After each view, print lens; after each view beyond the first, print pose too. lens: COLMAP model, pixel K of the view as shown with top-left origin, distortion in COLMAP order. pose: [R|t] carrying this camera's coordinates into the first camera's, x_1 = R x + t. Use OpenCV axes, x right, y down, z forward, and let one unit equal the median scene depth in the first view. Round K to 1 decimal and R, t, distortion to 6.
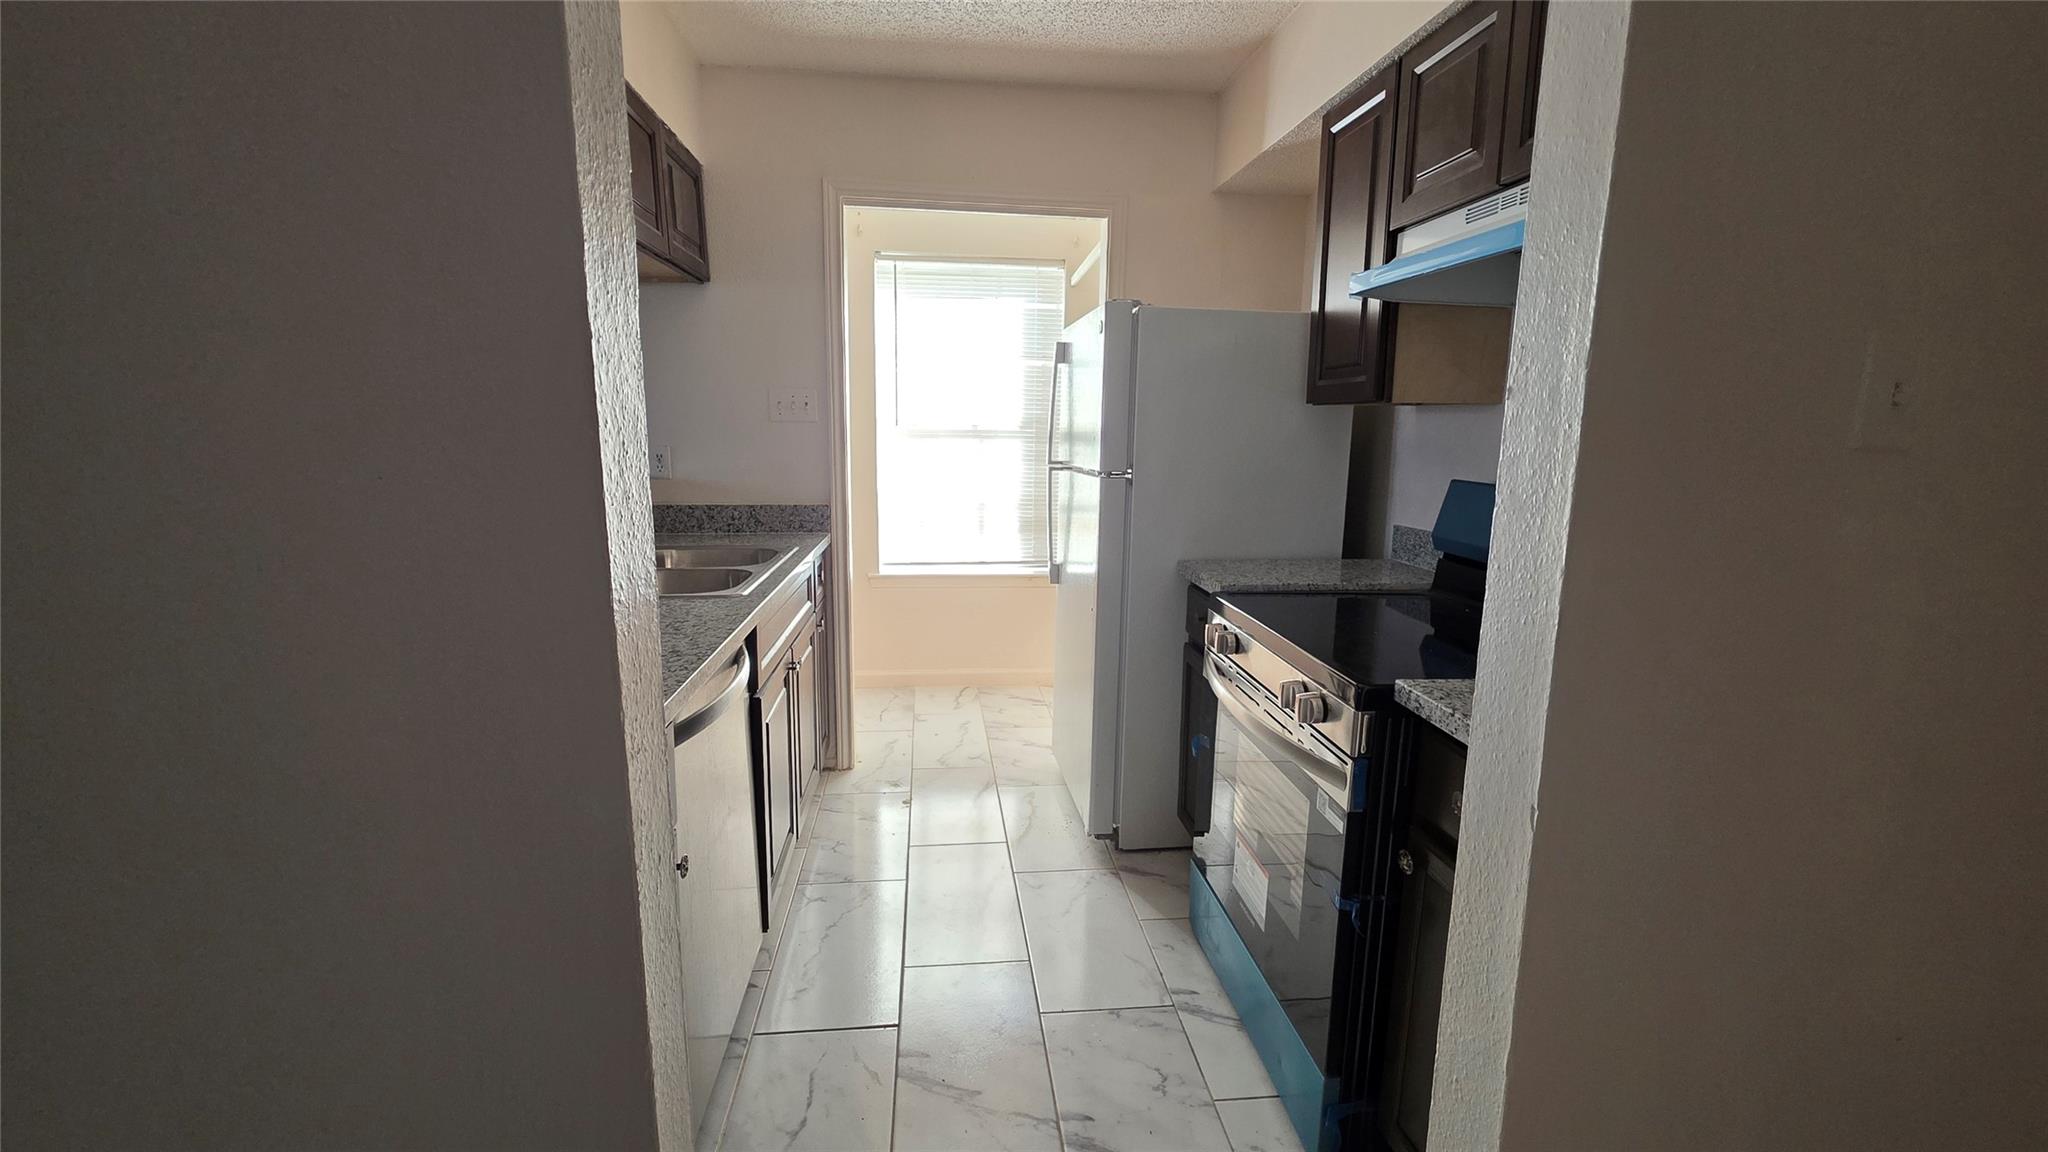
lens RADIAL K [[852.4, 0, 1030.7], [0, 852.4, 571.8], [0, 0, 1]] dist [0.001468, -0.000572]
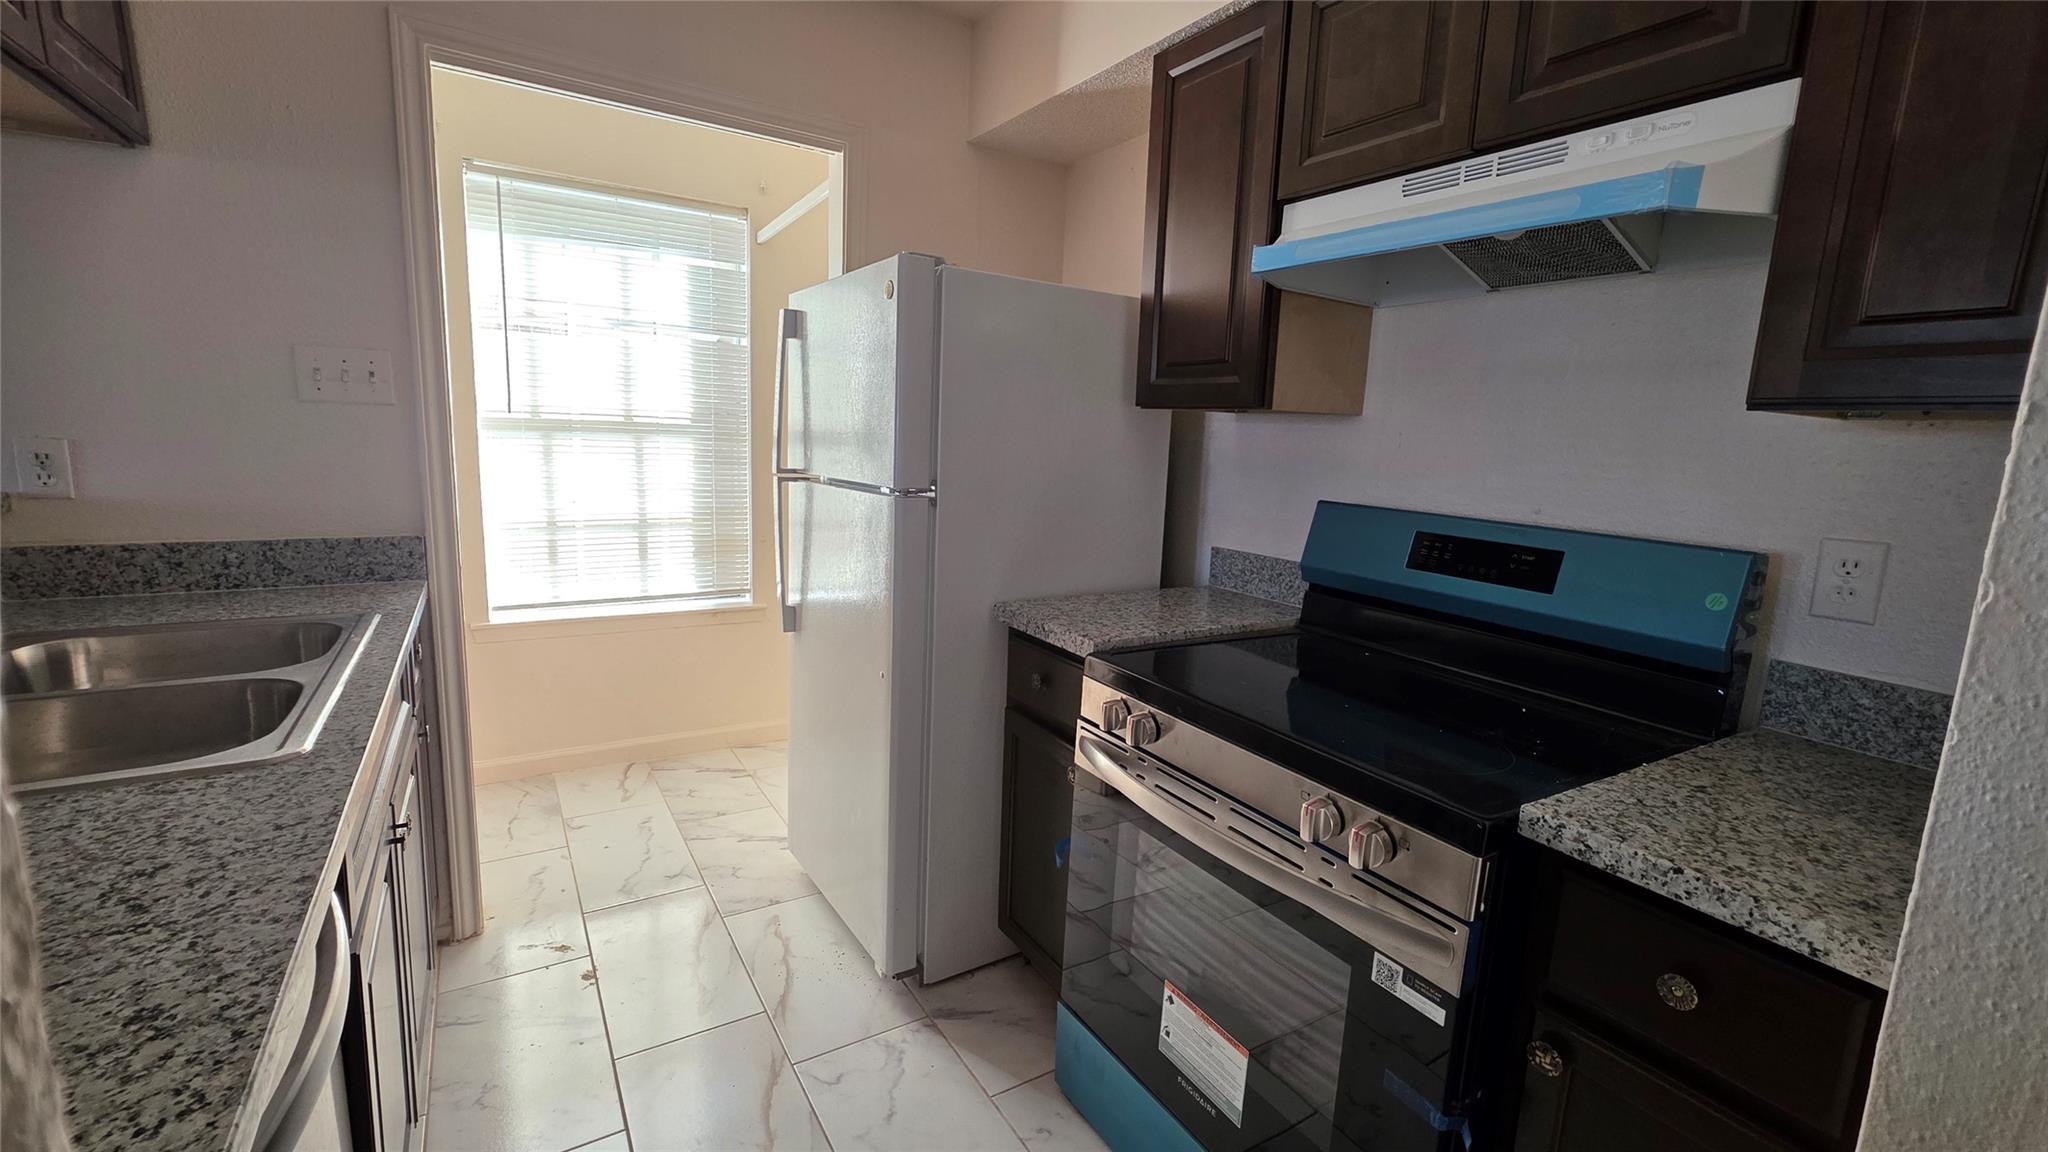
lens RADIAL K [[852.4, 0, 1030.7], [0, 852.4, 571.8], [0, 0, 1]] dist [0.001468, -0.000572]
pose [[0.900738, -0.045503, 0.431973, -0.120469], [0.042921, 0.998955, 0.015729, -0.049072], [-0.432238, 0.004373, 0.901749, 0.270052]]
